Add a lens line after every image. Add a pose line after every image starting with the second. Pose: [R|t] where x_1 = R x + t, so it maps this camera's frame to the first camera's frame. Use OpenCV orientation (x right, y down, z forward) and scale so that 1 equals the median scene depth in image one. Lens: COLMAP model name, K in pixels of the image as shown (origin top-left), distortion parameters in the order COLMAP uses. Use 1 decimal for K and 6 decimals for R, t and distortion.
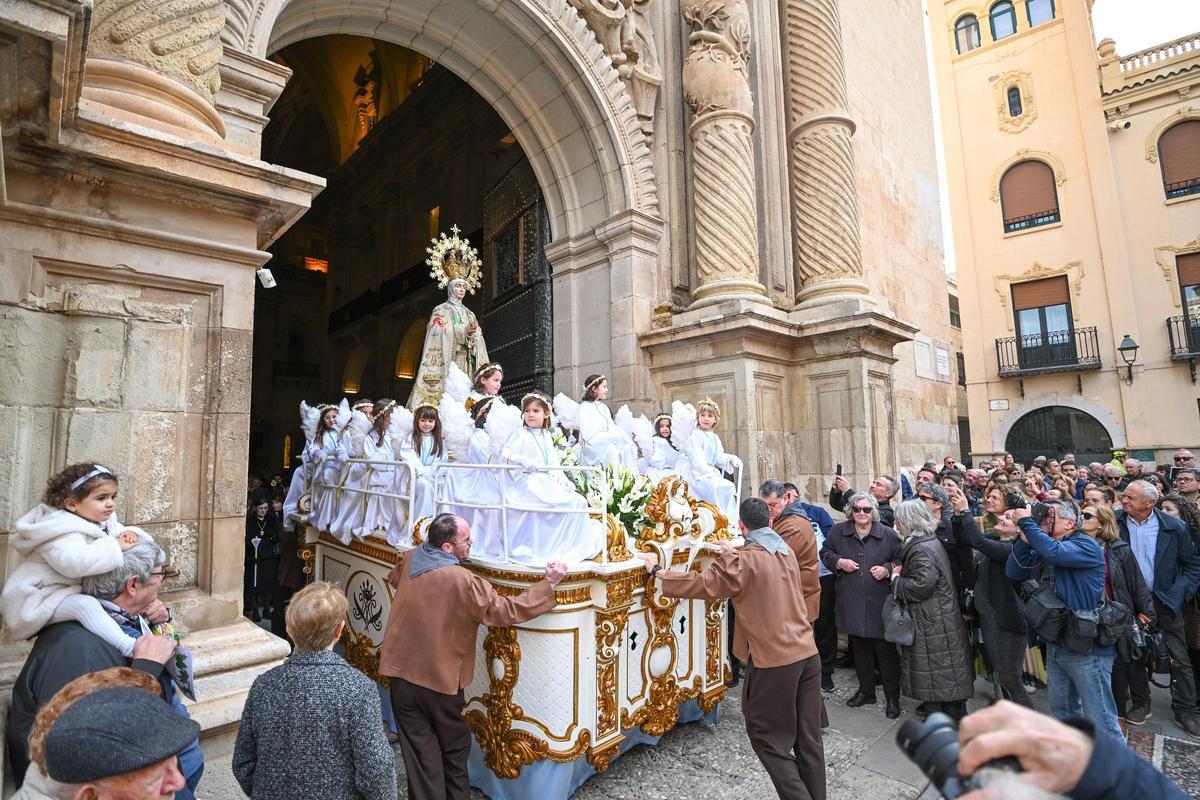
lens RADIAL K [[587.2, 0, 598.4], [0, 587.2, 397.2], [0, 0, 1]] dist [-0.027833, -0.001203]
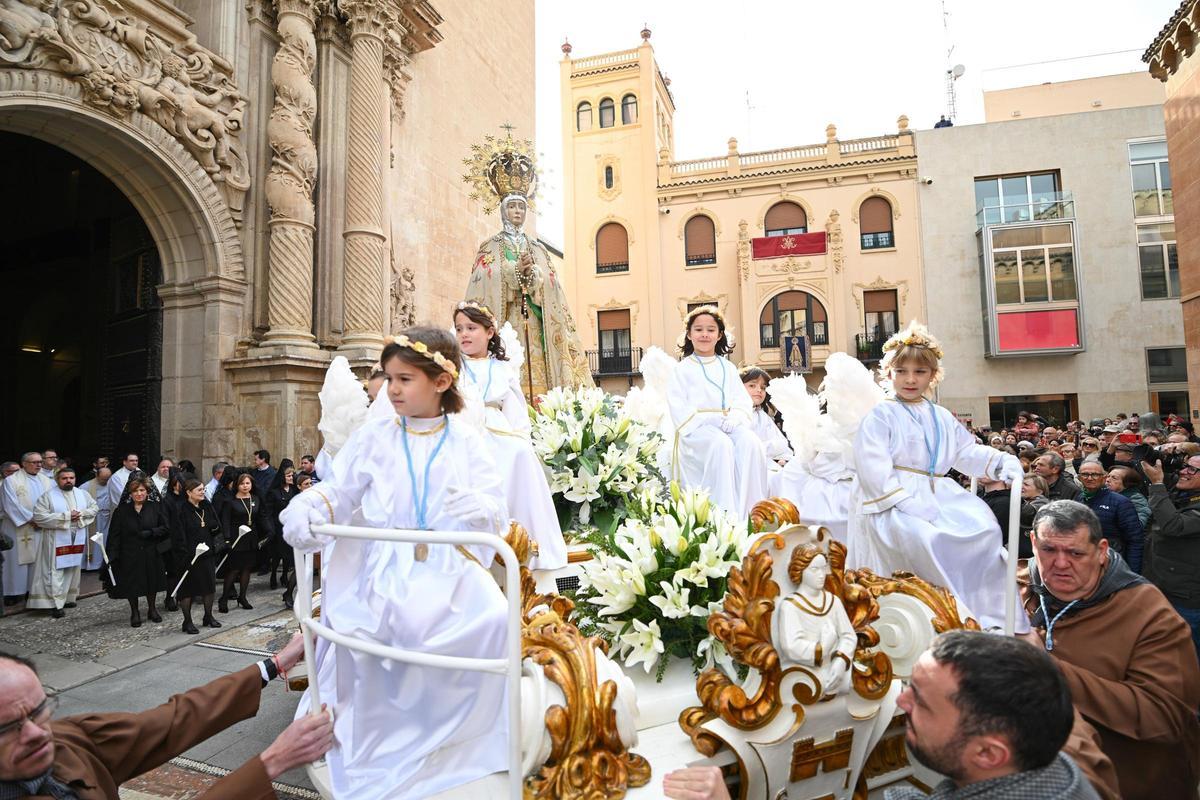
lens RADIAL K [[587.2, 0, 598.4], [0, 587.2, 397.2], [0, 0, 1]] dist [-0.027833, -0.001203]
pose [[0.897444, 0.025125, 0.440411, 0.249421], [-0.045345, 0.998342, 0.035447, -0.097579], [-0.438791, -0.051782, 0.897096, -0.667790]]
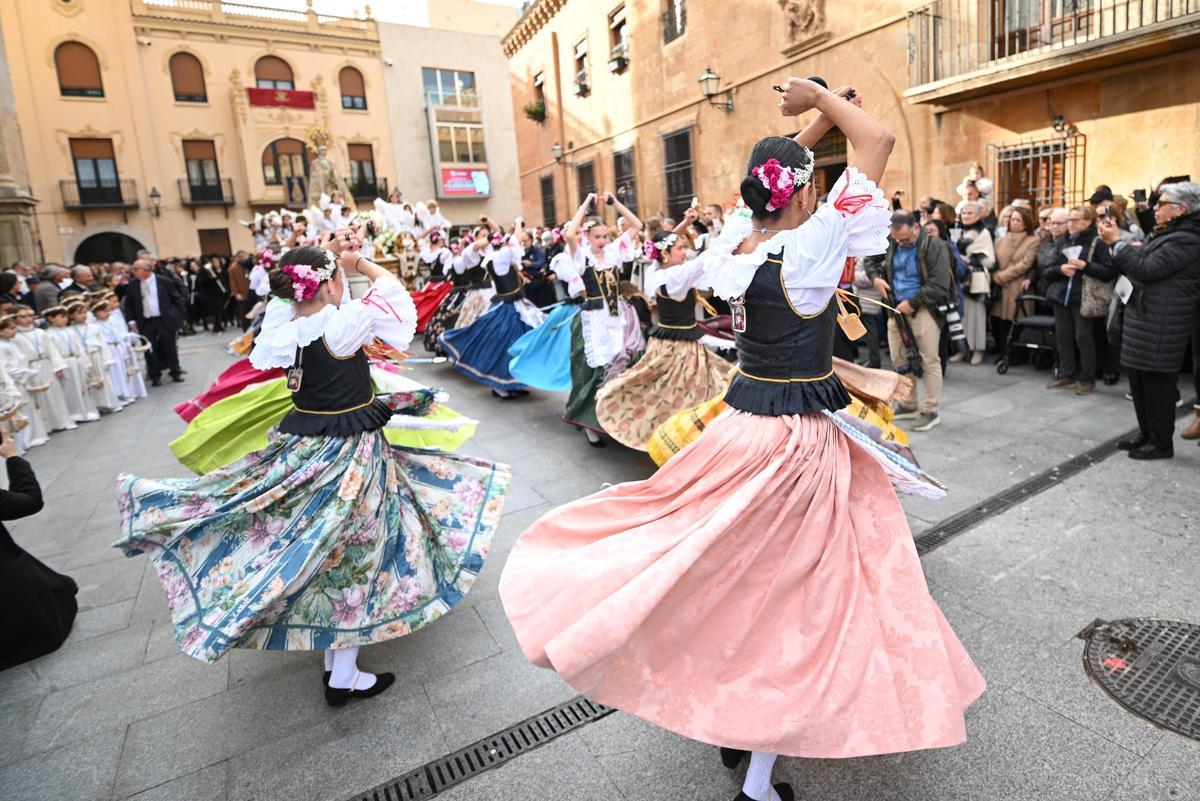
lens RADIAL K [[667.1, 0, 687.5], [0, 667.1, 350.3], [0, 0, 1]] dist [-0.031738, -0.000841]
pose [[0.184190, -0.150958, 0.971229, -1.283147], [-0.050689, 0.985362, 0.162767, -0.071177], [-0.981583, -0.079211, 0.173842, -1.649202]]
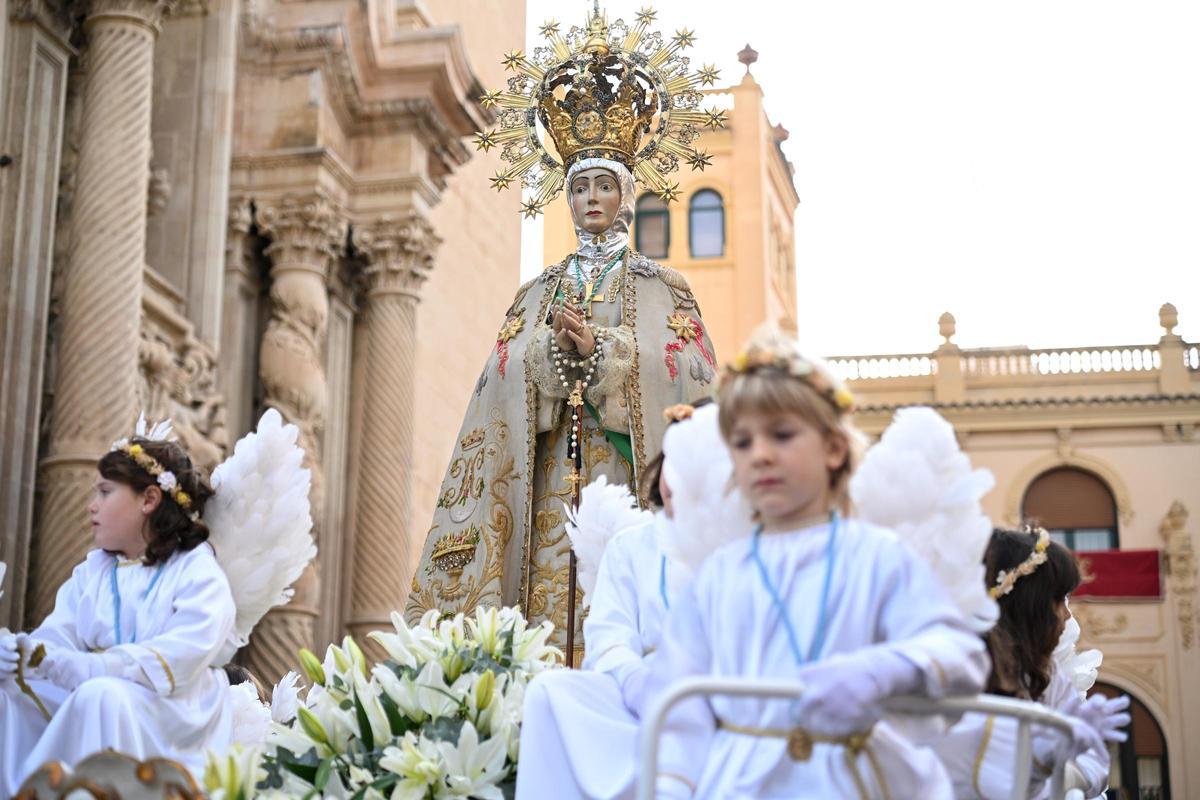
lens RADIAL K [[2228.7, 0, 600.0], [0, 2228.7, 400.0], [0, 0, 1]] dist [-0.008339, 0.118996]
pose [[0.842959, 0.172814, 0.509466, -1.108148], [-0.079970, 0.976732, -0.198996, -0.118551], [-0.532001, 0.127003, 0.837165, -2.047101]]
